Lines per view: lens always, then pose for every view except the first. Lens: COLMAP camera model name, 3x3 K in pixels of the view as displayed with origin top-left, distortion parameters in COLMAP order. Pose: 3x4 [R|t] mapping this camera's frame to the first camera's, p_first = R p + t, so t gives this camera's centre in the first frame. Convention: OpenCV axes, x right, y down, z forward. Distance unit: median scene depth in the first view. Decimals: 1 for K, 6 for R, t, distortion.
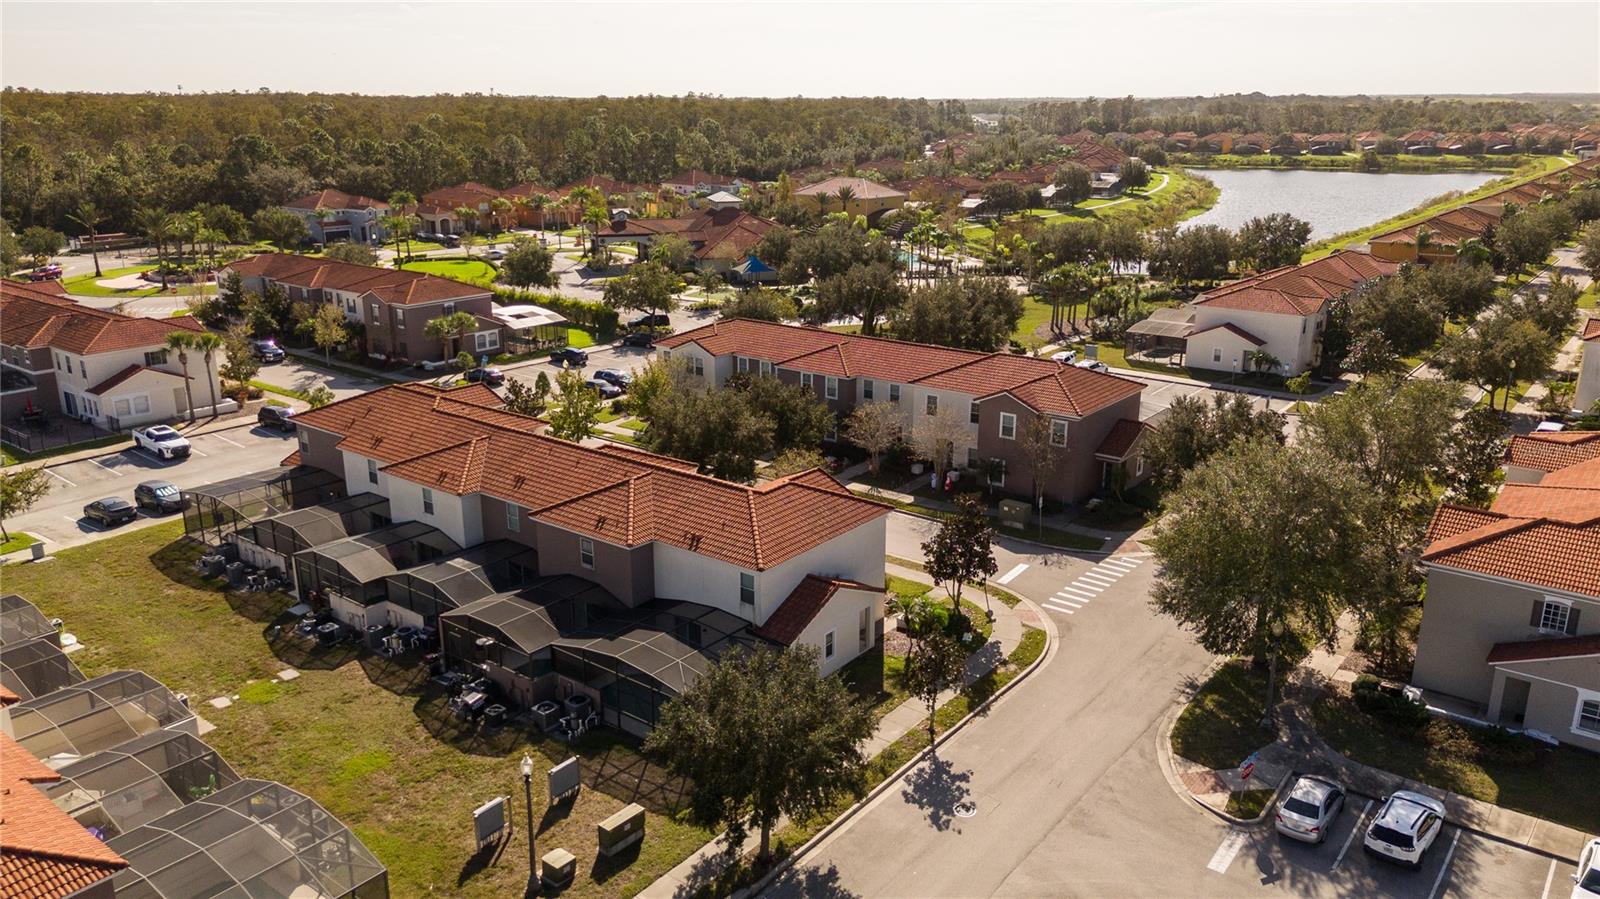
lens RADIAL K [[1175.4, 0, 796.4], [0, 1175.4, 458.1], [0, 0, 1]] dist [0.066049, -0.054387]
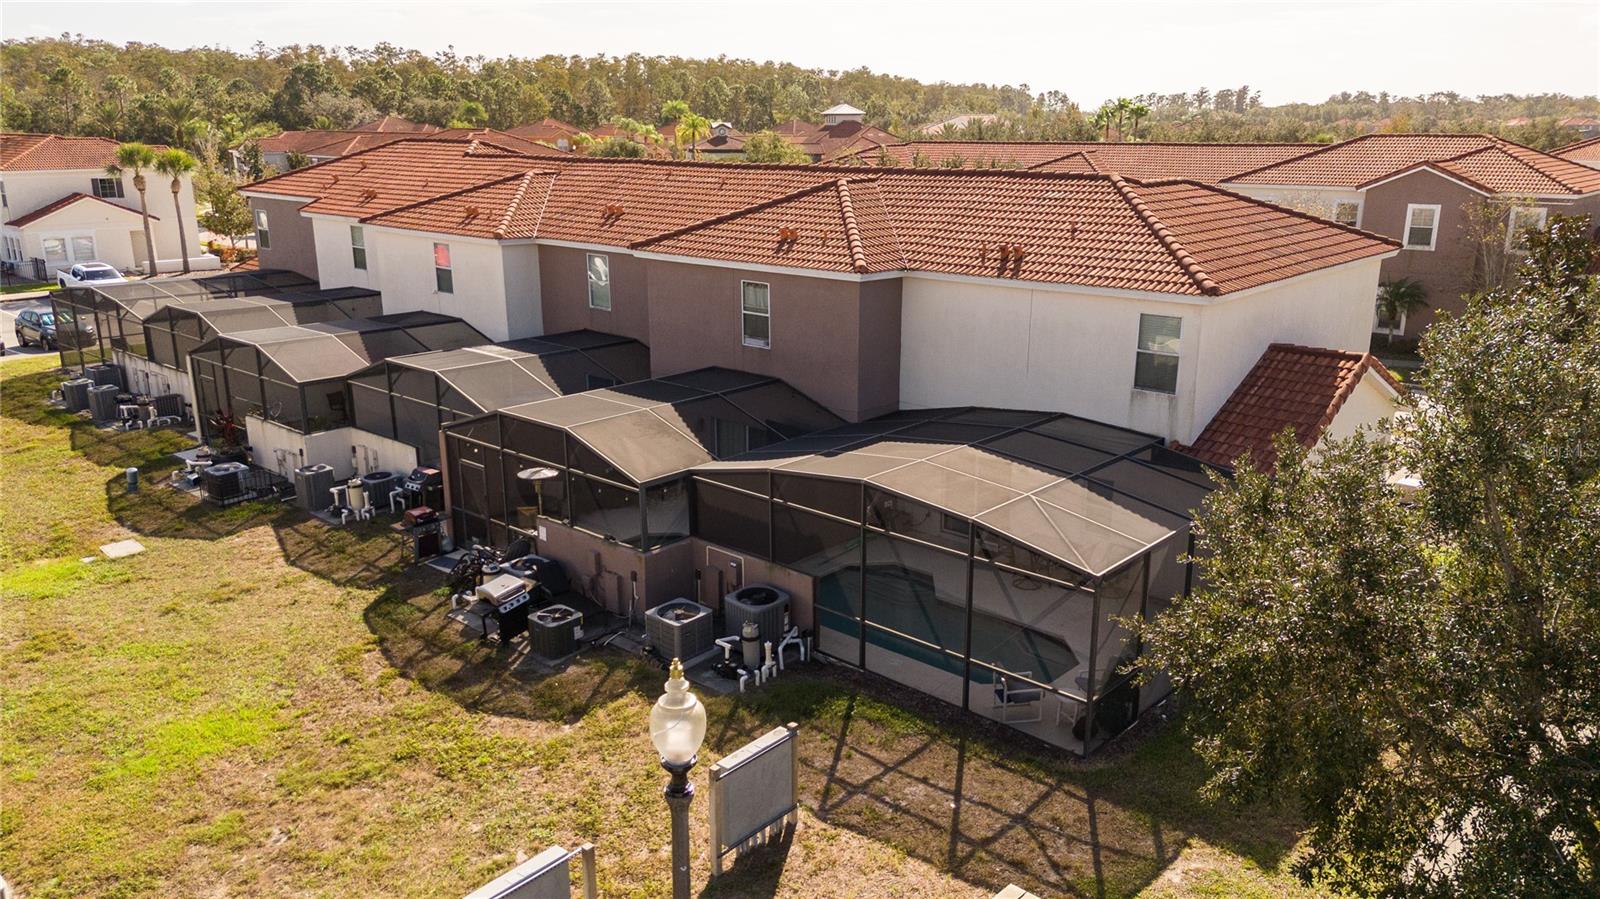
lens RADIAL K [[1167.7, 0, 803.9], [0, 1167.7, 473.1], [0, 0, 1]] dist [0.063969, -0.062738]
pose [[0.998408, 0.017139, -0.053734, -0.127354], [-0.017422, 0.999837, -0.004808, 0.140690], [0.053643, 0.005736, 0.998544, 0.516481]]
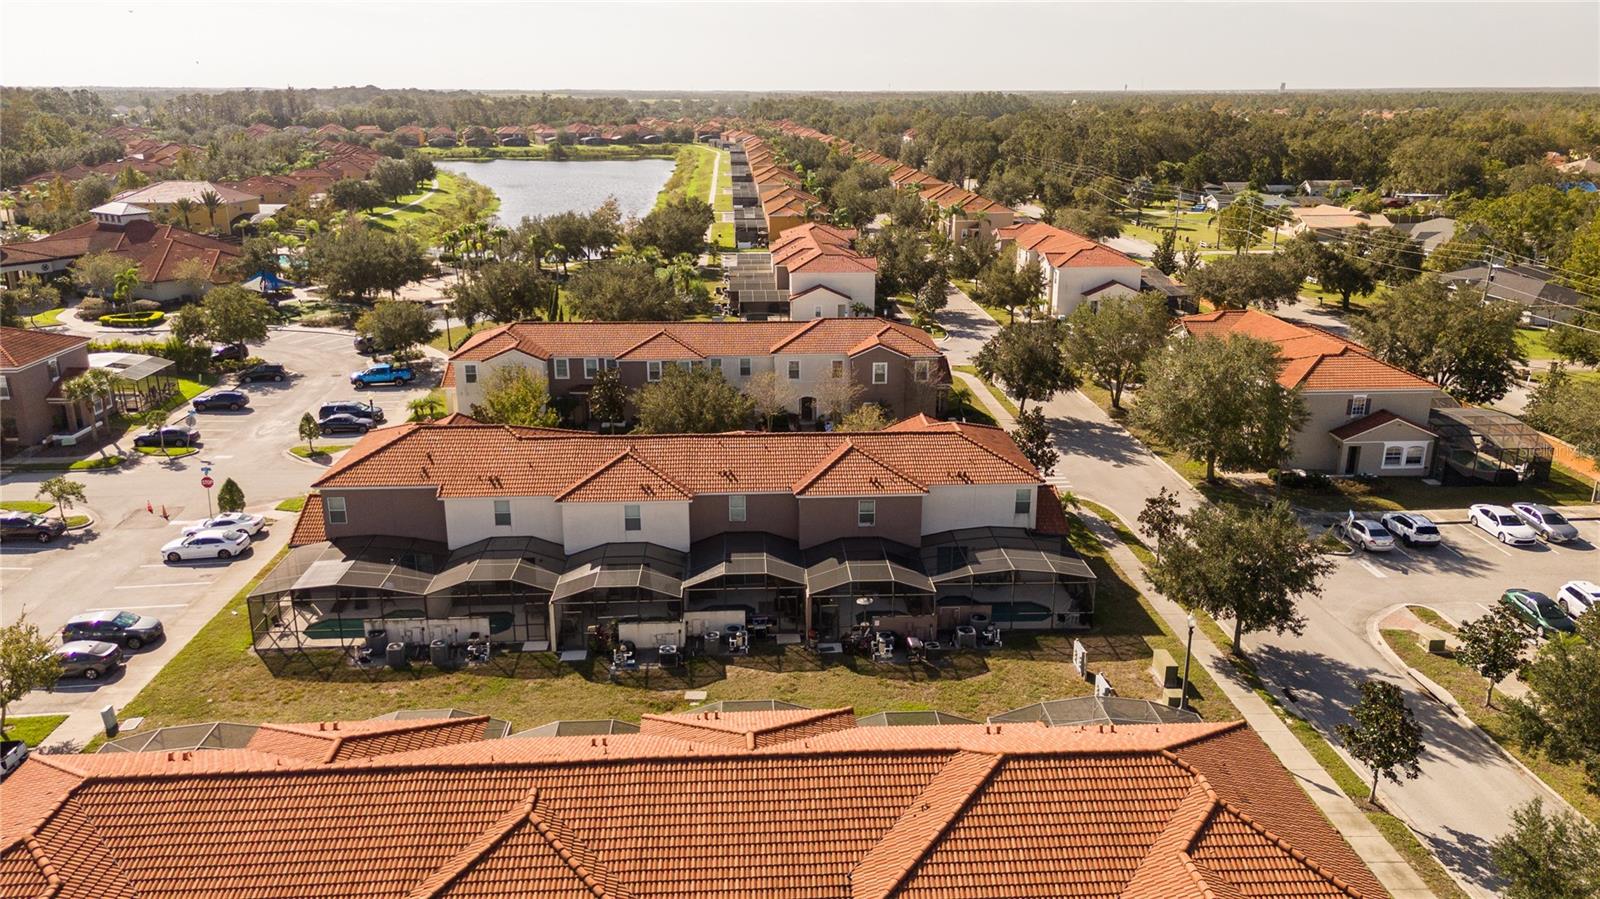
lens RADIAL K [[1183.0, 0, 801.5], [0, 1183.0, 444.5], [0, 0, 1]] dist [0.069675, -0.063478]
pose [[0.748828, -0.187953, 0.635555, -0.894226], [0.191679, 0.979382, 0.063792, -0.064714], [-0.634441, 0.074054, 0.769416, 0.158566]]
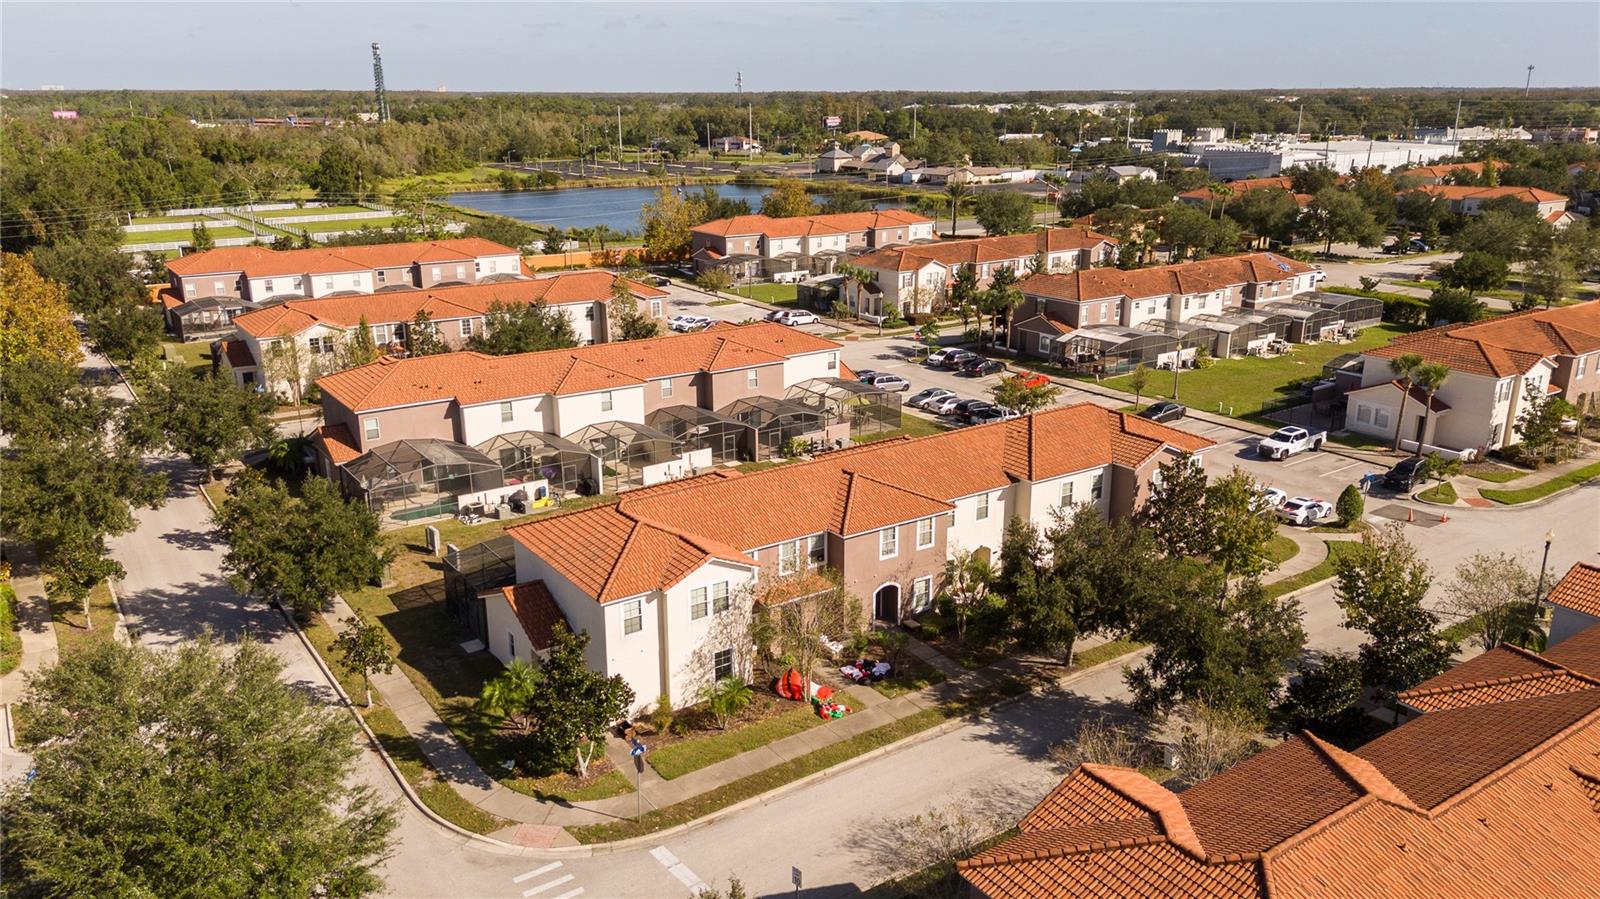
lens RADIAL K [[1167.7, 0, 803.9], [0, 1167.7, 473.1], [0, 0, 1]] dist [0.063969, -0.062738]
pose [[-0.290651, 0.296059, -0.909874, 0.760908], [-0.275397, 0.884802, 0.375874, -0.385669], [0.916340, 0.359825, -0.175635, 1.245503]]
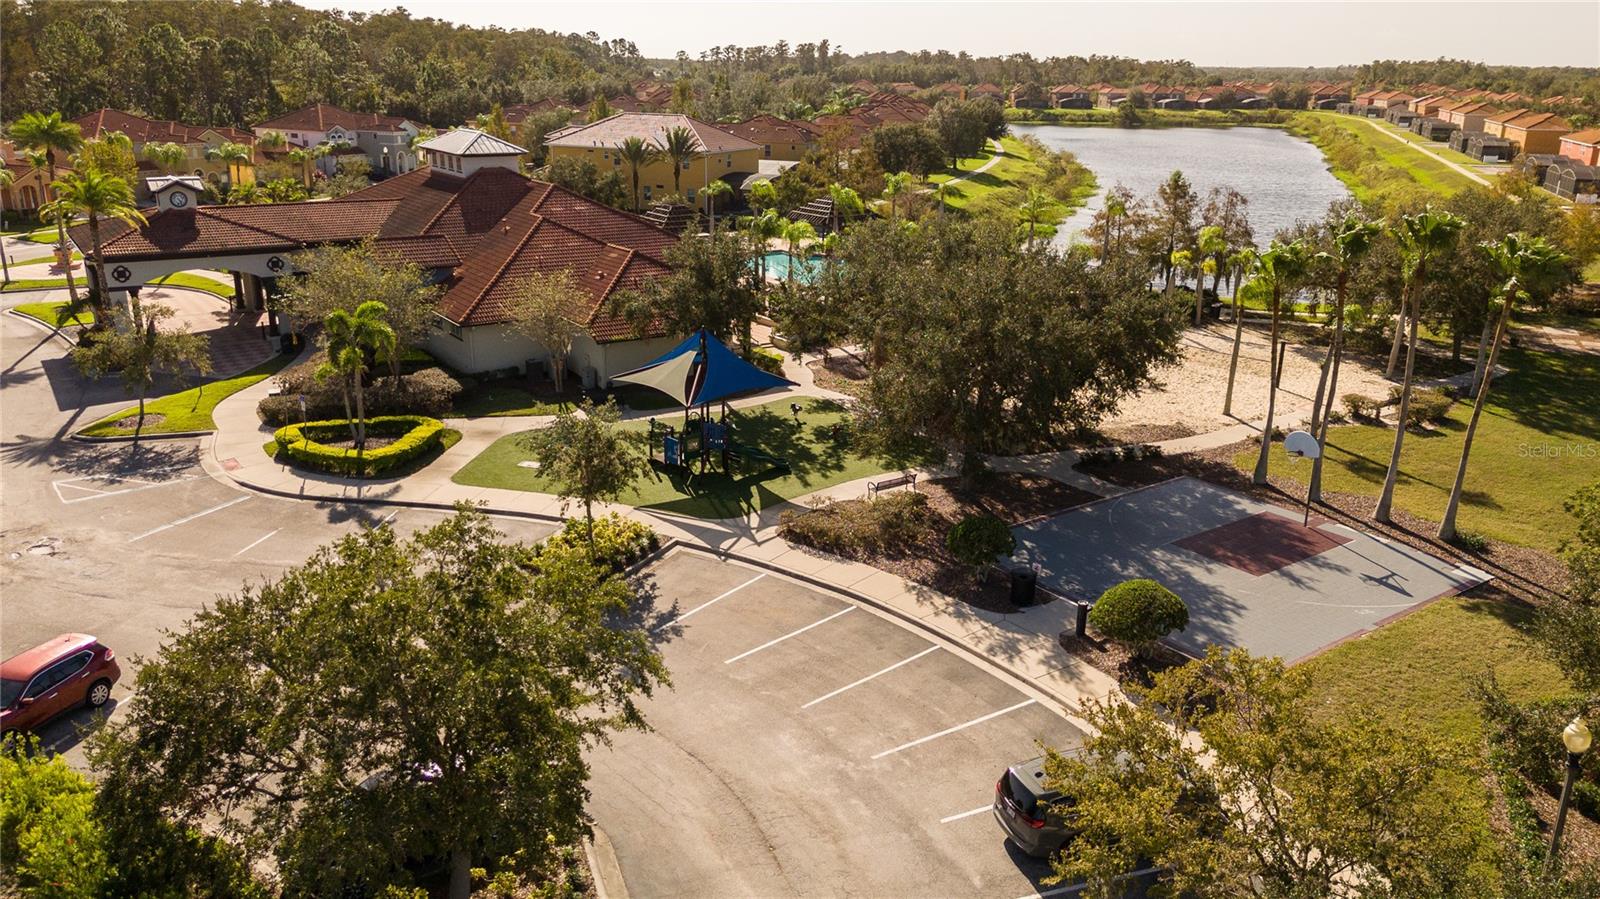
lens RADIAL K [[1207.3, 0, 800.0], [0, 1207.3, 449.5], [0, 0, 1]] dist [0.070437, -0.066183]
pose [[0.949216, -0.080322, 0.304199, -0.288891], [0.075932, 0.996767, 0.026255, -0.405374], [-0.305324, -0.001824, 0.952247, 1.920403]]
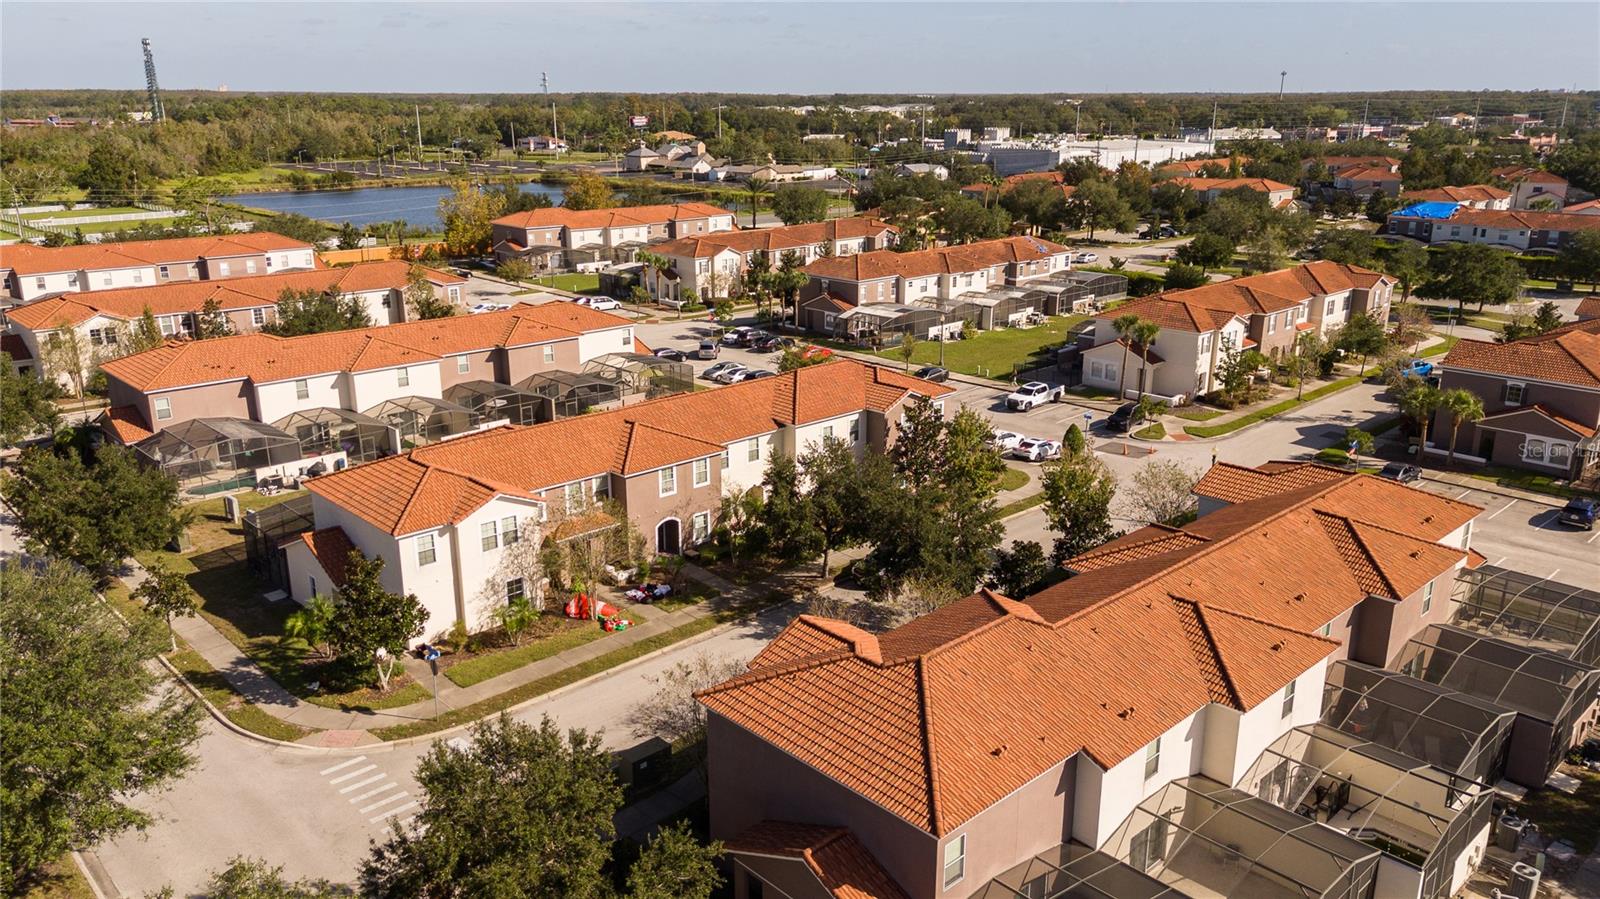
lens RADIAL K [[1167.7, 0, 803.9], [0, 1167.7, 473.1], [0, 0, 1]] dist [0.063969, -0.062738]
pose [[-0.141791, 0.304038, -0.942049, 0.879309], [-0.287710, 0.897924, 0.333101, -0.394429], [0.947163, 0.318268, -0.039843, 1.323624]]
